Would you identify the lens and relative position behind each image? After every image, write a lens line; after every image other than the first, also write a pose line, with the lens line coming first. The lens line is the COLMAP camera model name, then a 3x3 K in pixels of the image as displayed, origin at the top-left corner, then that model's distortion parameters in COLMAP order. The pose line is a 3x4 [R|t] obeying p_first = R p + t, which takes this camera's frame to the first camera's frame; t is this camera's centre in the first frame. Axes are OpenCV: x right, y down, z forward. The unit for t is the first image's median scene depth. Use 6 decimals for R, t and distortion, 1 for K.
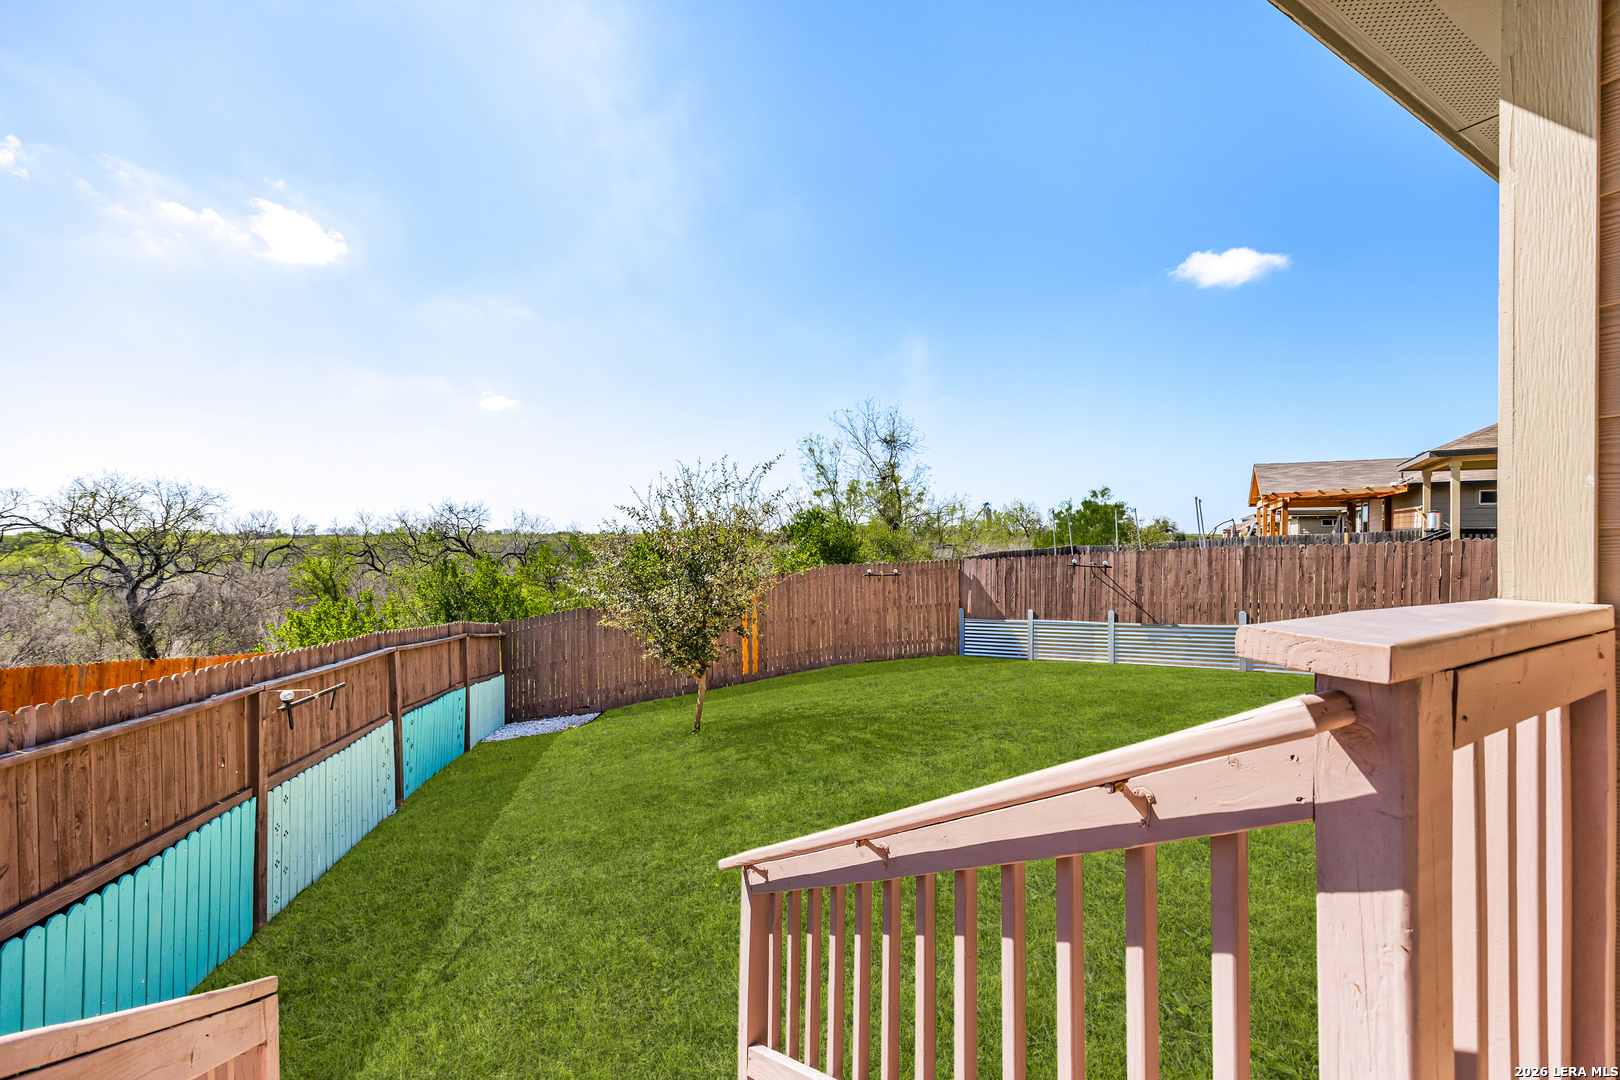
lens RADIAL K [[629.1, 0, 810.1], [0, 629.1, 541.2], [0, 0, 1]] dist [-0.000148, -0.000154]
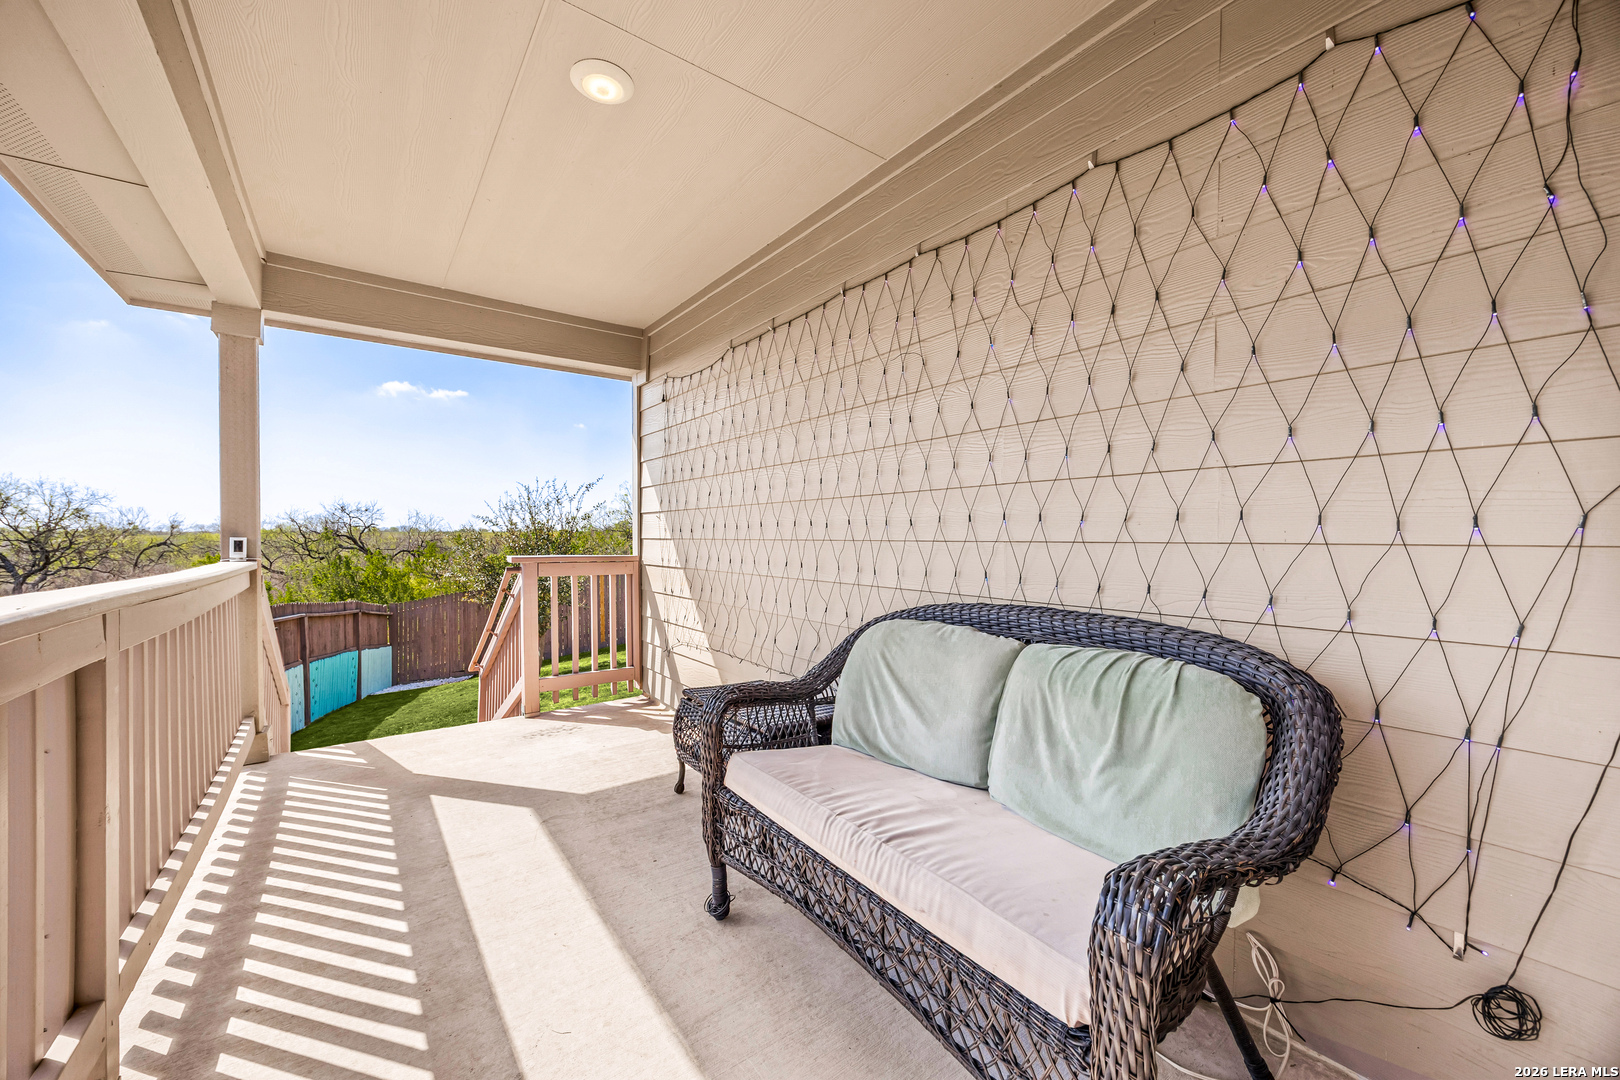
lens RADIAL K [[629.1, 0, 809.5], [0, 629.1, 538.6], [0, 0, 1]] dist [-0.000148, -0.000154]
pose [[0.992643, -0.000828, 0.121074, 0.144429], [0.000716, 0.999999, 0.000974, -0.001232], [-0.121075, -0.000880, 0.992643, -0.263096]]
